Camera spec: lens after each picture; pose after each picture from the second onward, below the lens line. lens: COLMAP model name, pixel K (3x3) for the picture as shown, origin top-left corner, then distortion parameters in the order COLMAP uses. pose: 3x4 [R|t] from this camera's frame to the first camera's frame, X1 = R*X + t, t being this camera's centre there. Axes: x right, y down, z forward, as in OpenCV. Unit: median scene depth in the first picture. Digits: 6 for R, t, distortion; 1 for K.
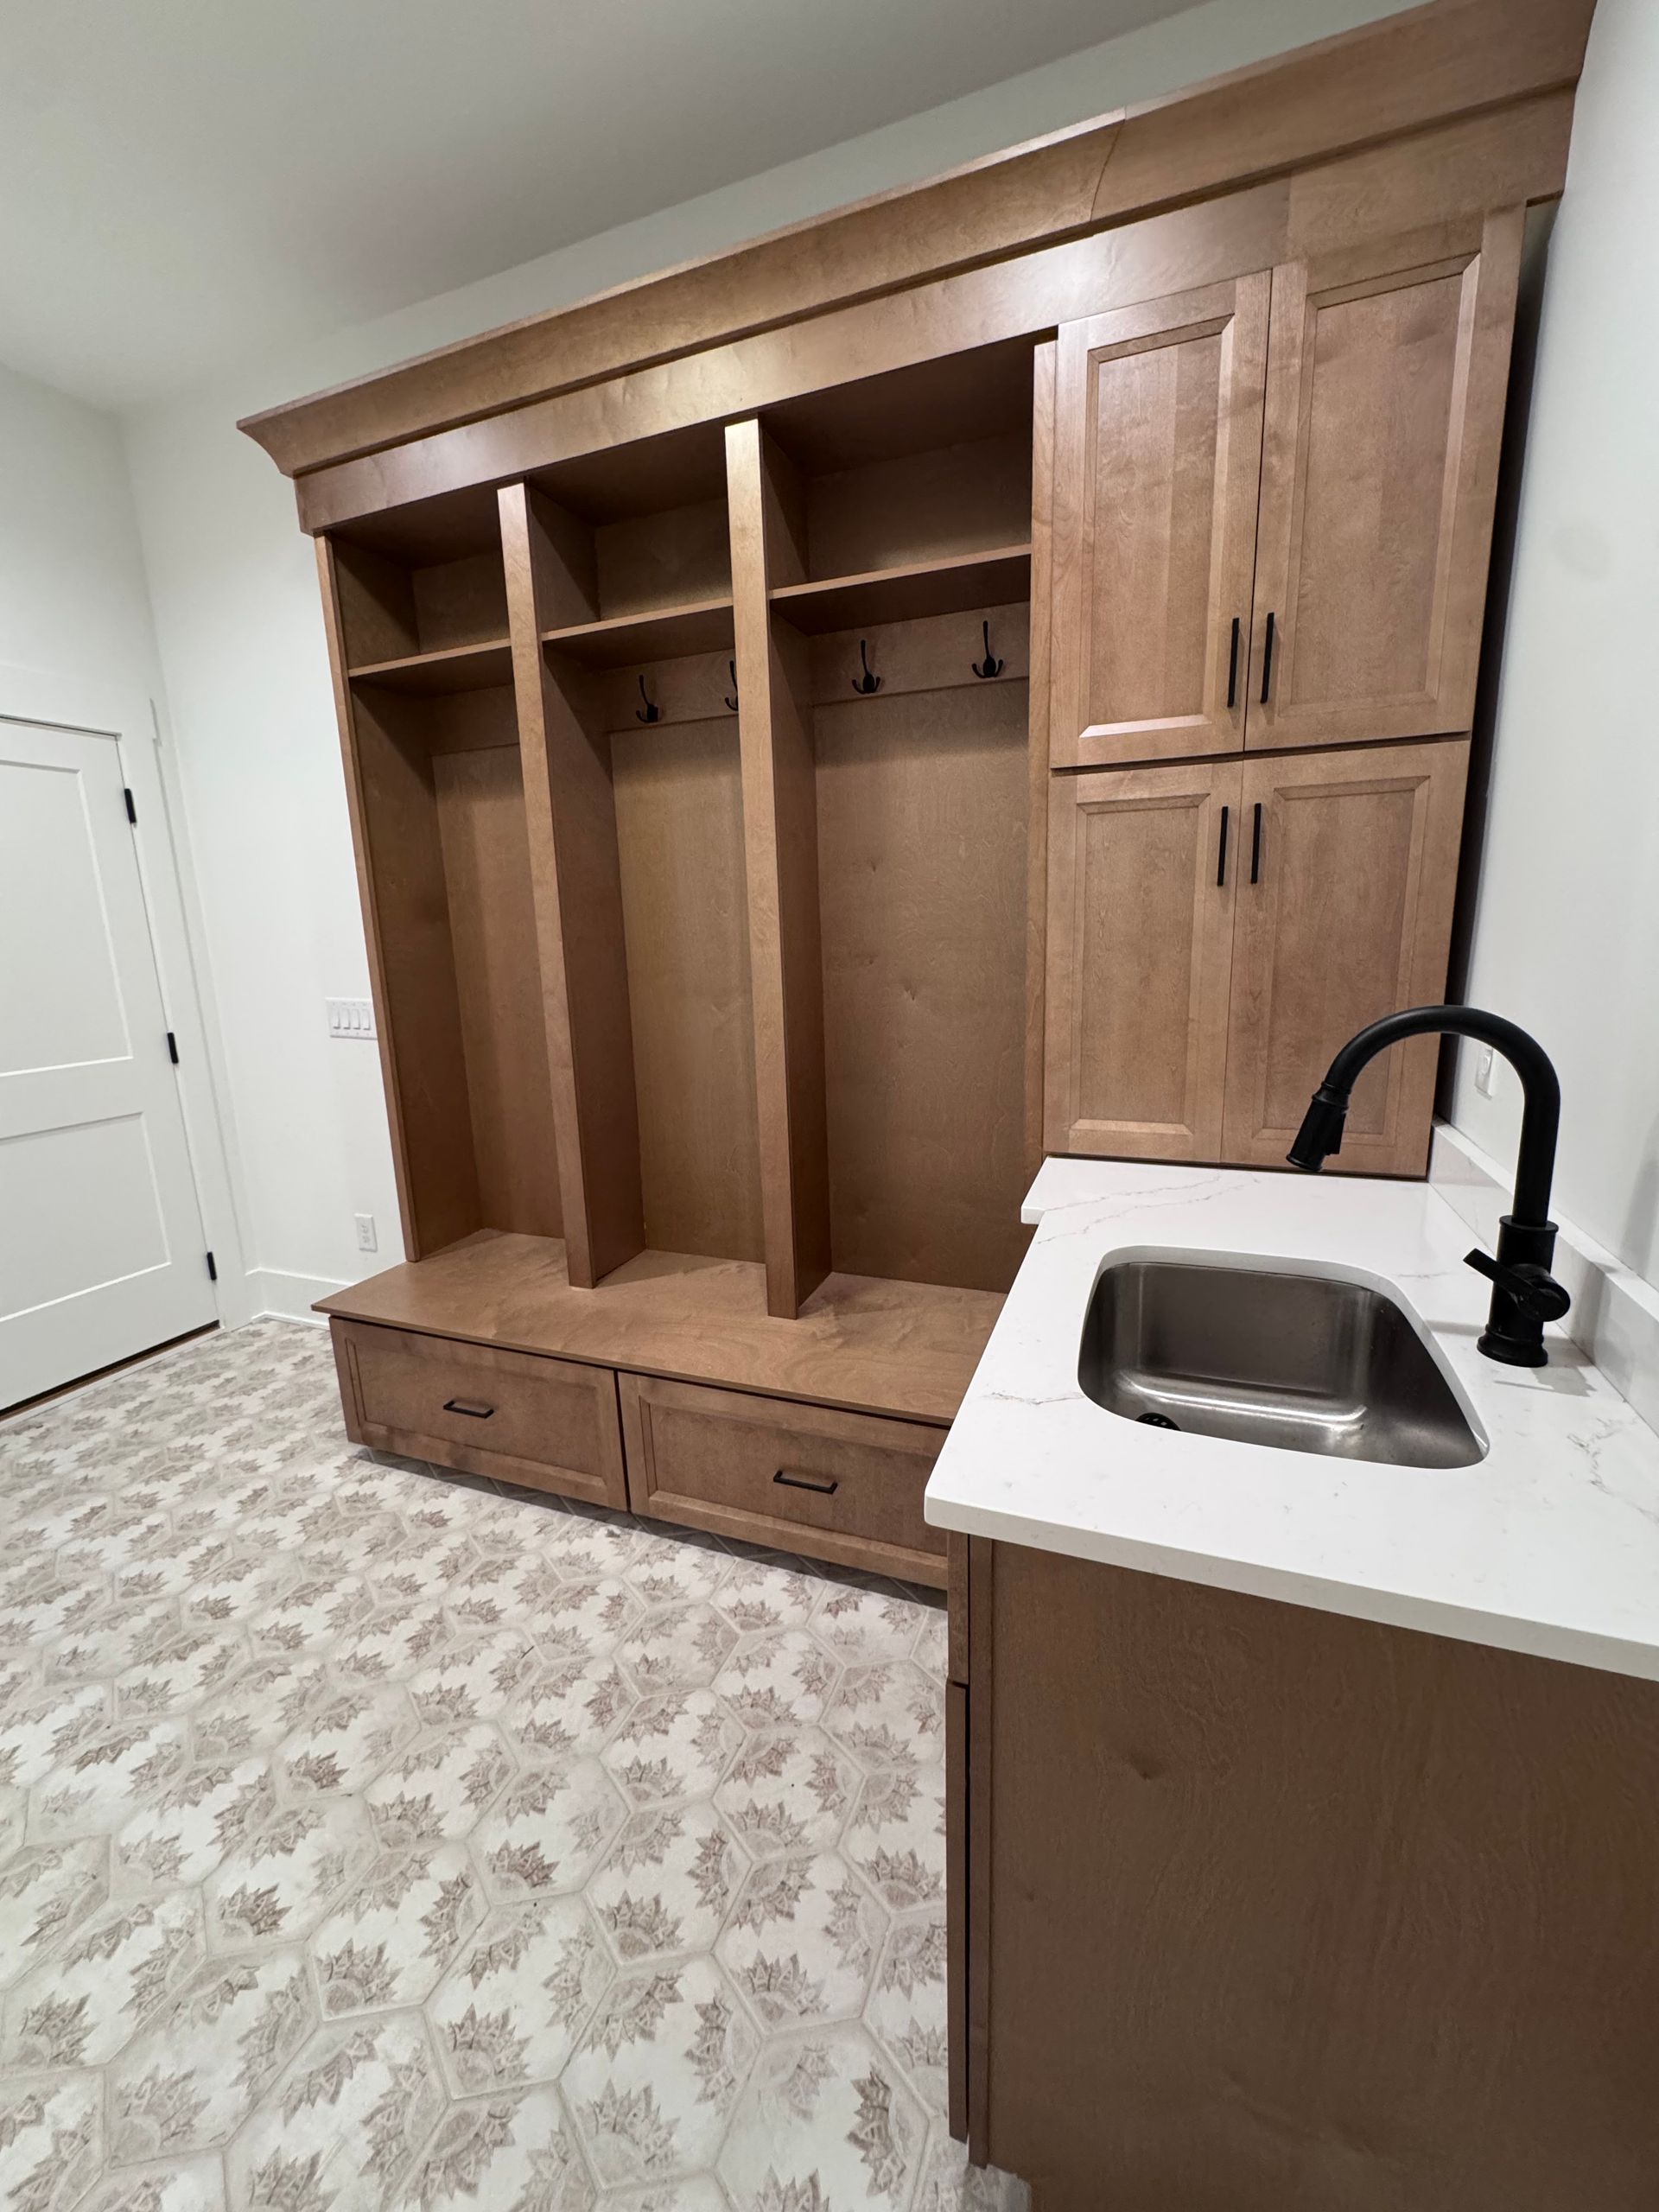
lens RADIAL K [[879.7, 0, 829.4], [0, 879.7, 1104.3], [0, 0, 1]] dist [-0.003511, -0.000234]
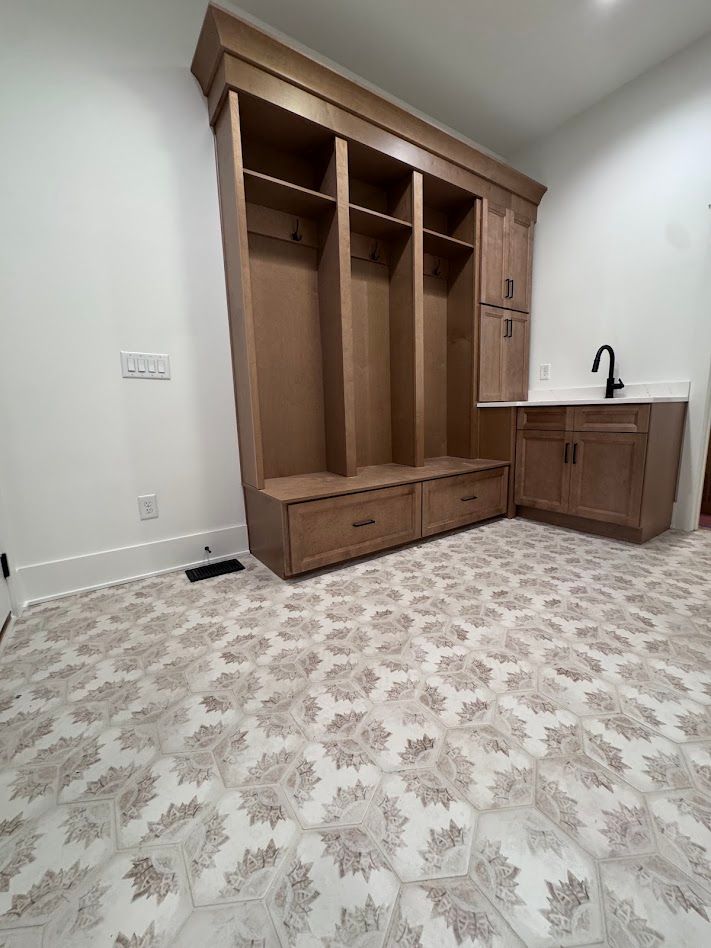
lens RADIAL K [[377.0, 0, 357.1], [0, 377.0, 473.2], [0, 0, 1]] dist [-0.003511, -0.000234]
pose [[0.562222, -0.120696, 0.818131, -1.443712], [0.175199, 0.984221, 0.024801, 0.227376], [-0.808215, 0.129392, 0.574496, 0.516924]]
